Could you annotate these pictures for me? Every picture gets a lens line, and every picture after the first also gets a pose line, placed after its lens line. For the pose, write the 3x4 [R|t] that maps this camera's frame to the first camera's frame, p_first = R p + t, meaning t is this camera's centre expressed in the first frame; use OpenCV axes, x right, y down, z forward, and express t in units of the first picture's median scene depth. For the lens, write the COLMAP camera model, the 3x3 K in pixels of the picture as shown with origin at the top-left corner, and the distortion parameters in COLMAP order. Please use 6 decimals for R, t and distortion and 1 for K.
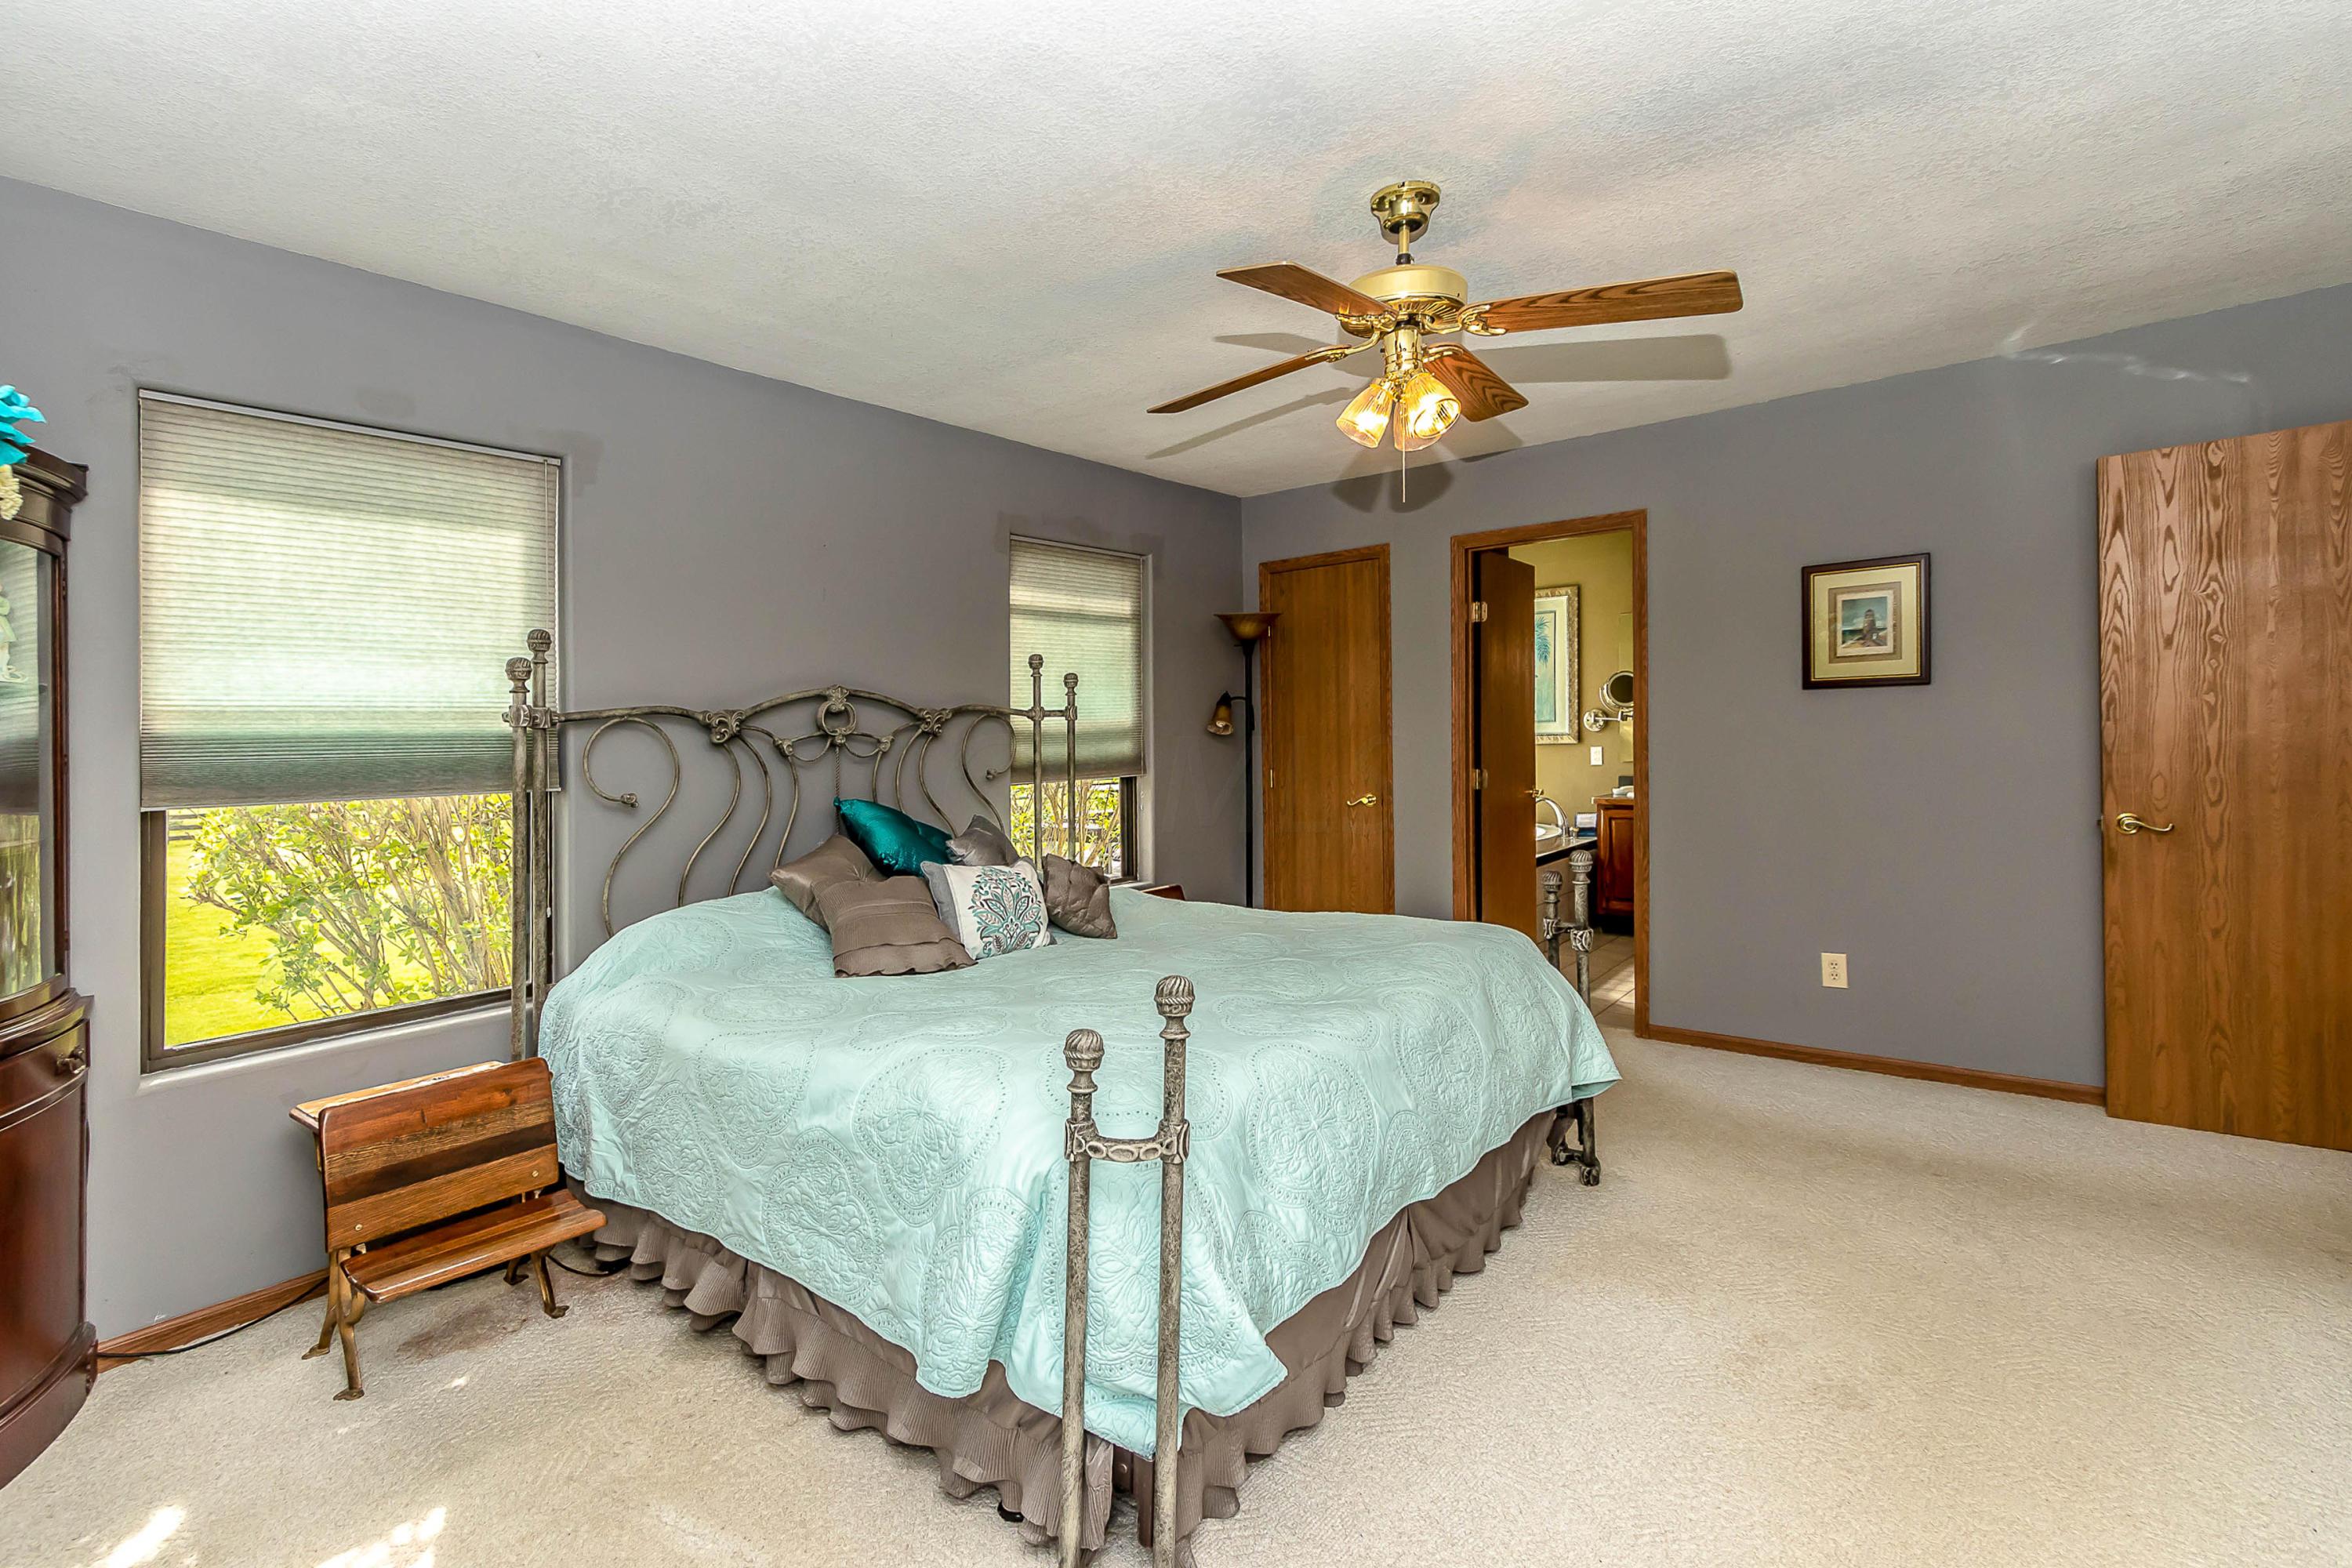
lens RADIAL K [[1080.8, 0, 1168.6], [0, 1080.8, 747.8], [0, 0, 1]] dist [0.008907, -0.001908]
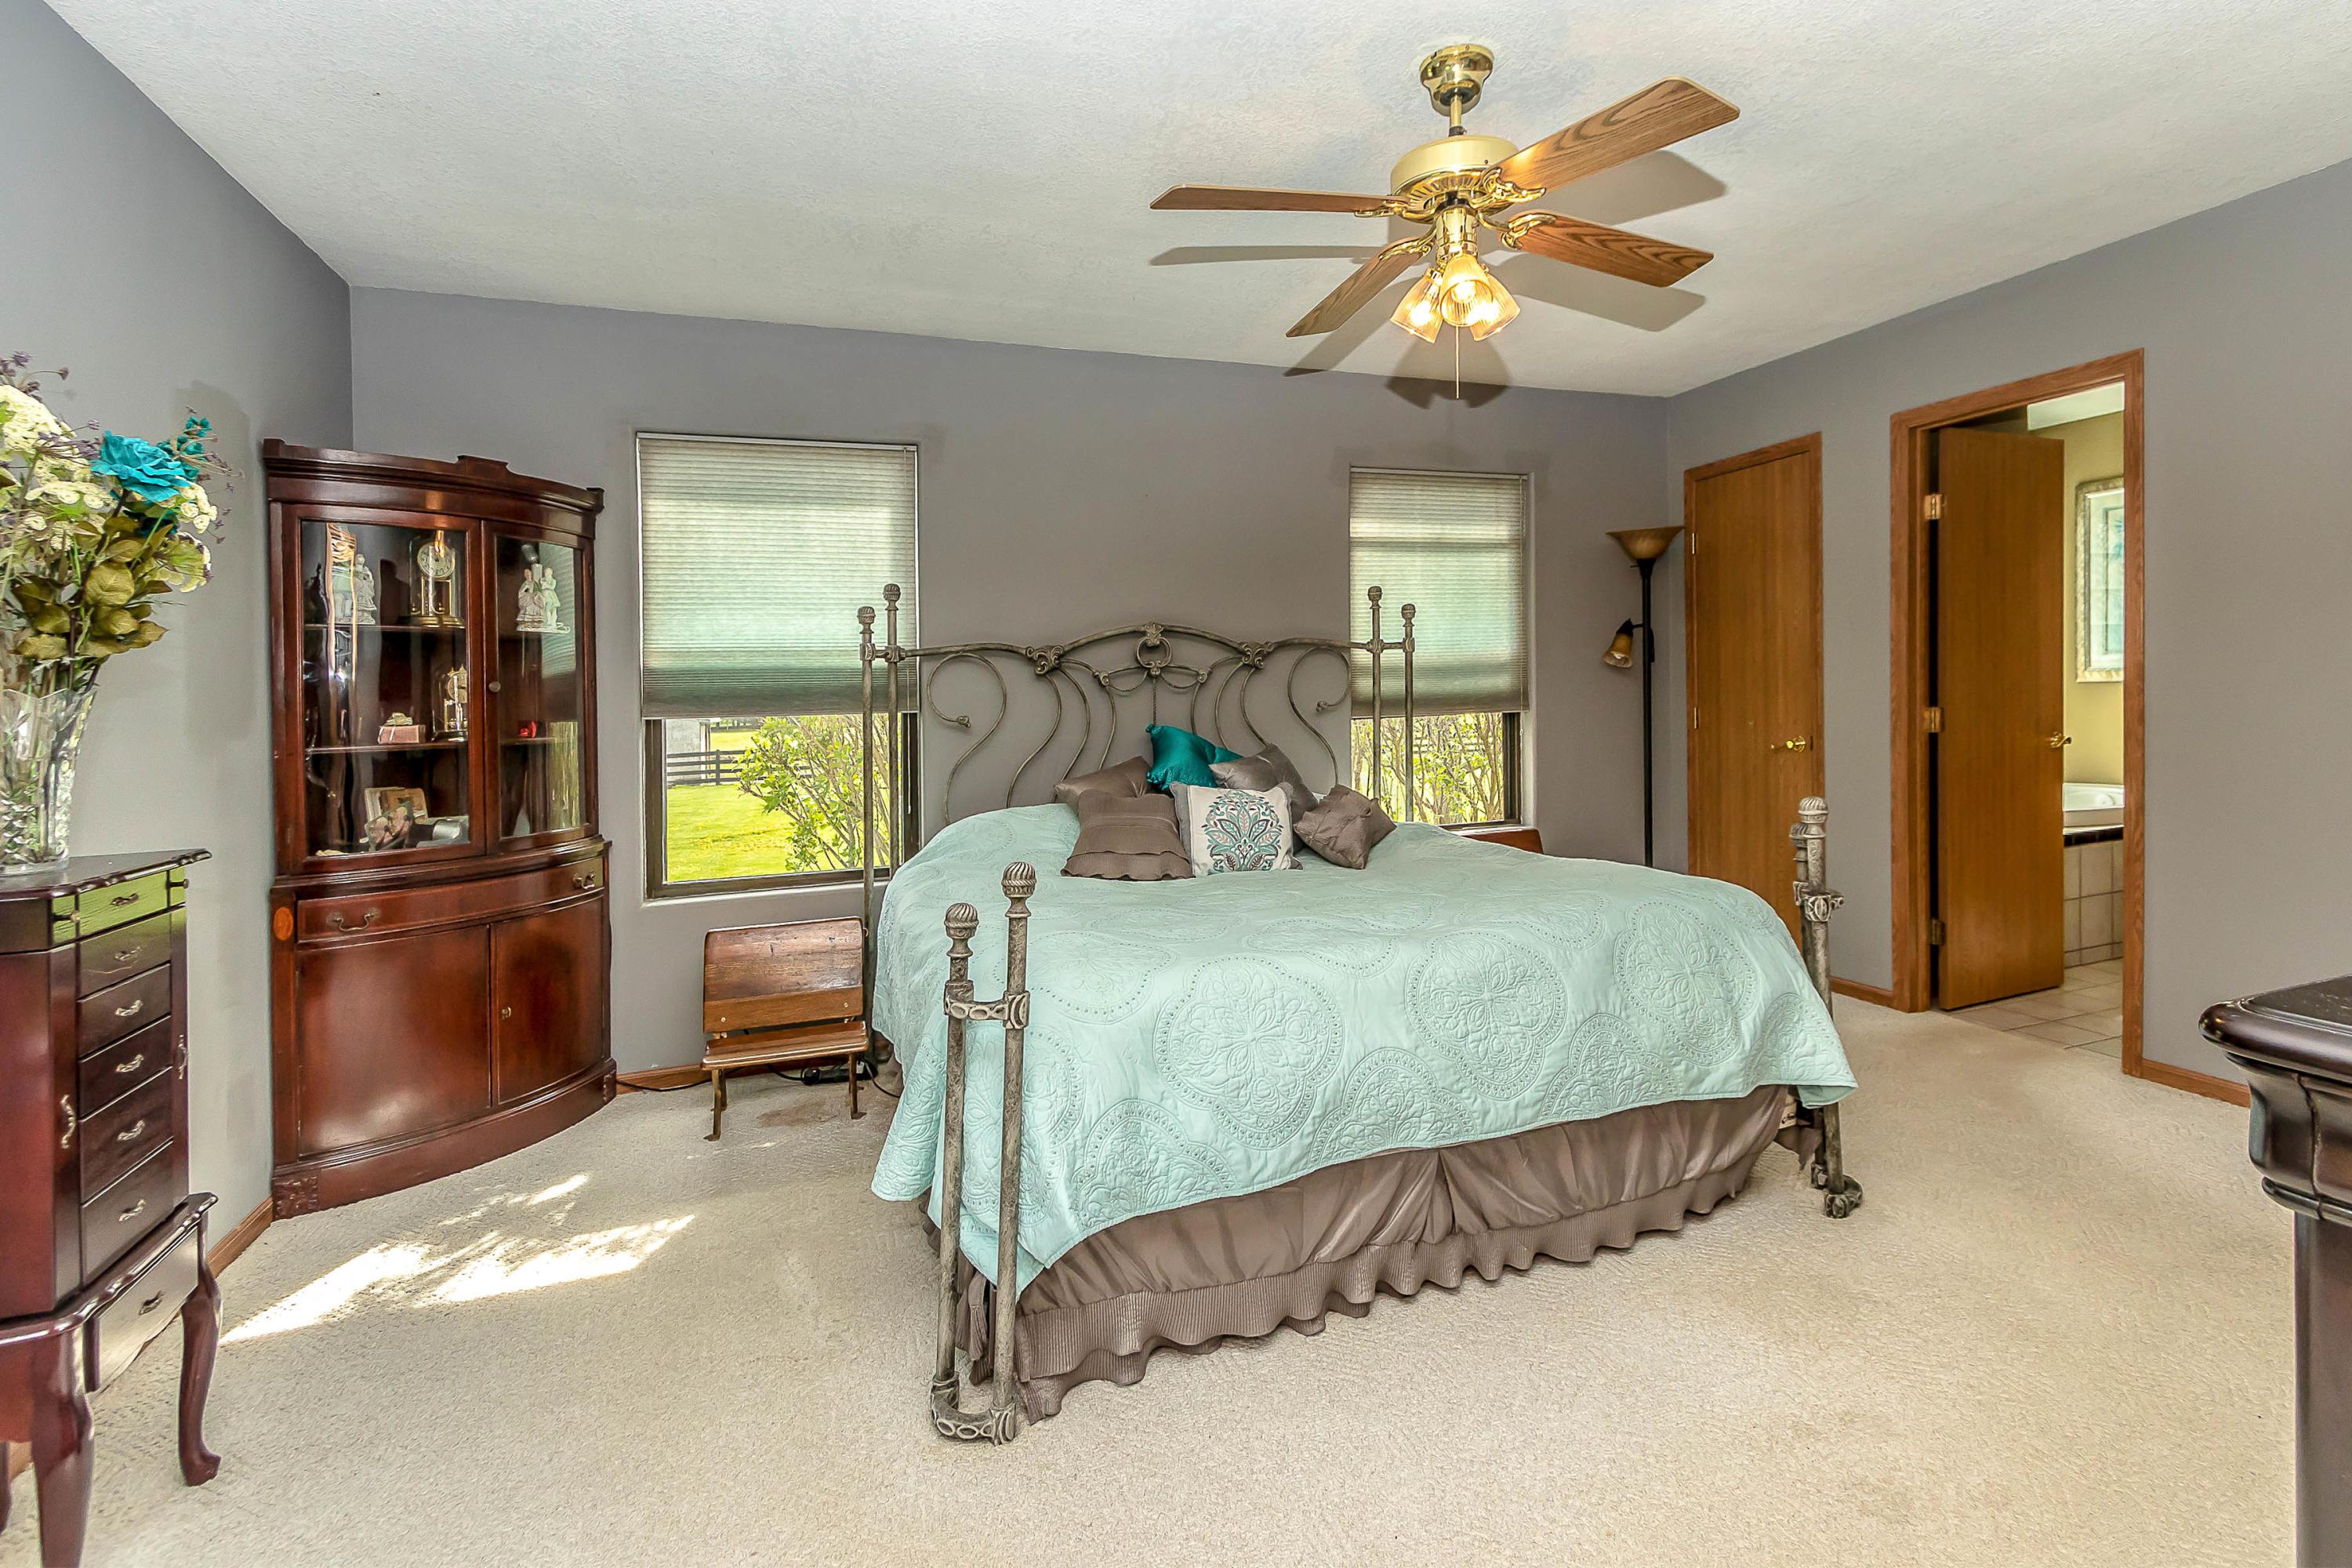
lens RADIAL K [[1080.8, 0, 1109.0], [0, 1080.8, 687.9], [0, 0, 1]] dist [0.008907, -0.001908]
pose [[0.867038, 0.000445, -0.498241, 0.255433], [-0.001657, 0.999997, -0.001991, 0.013850], [0.498239, 0.002552, 0.867036, 0.033012]]
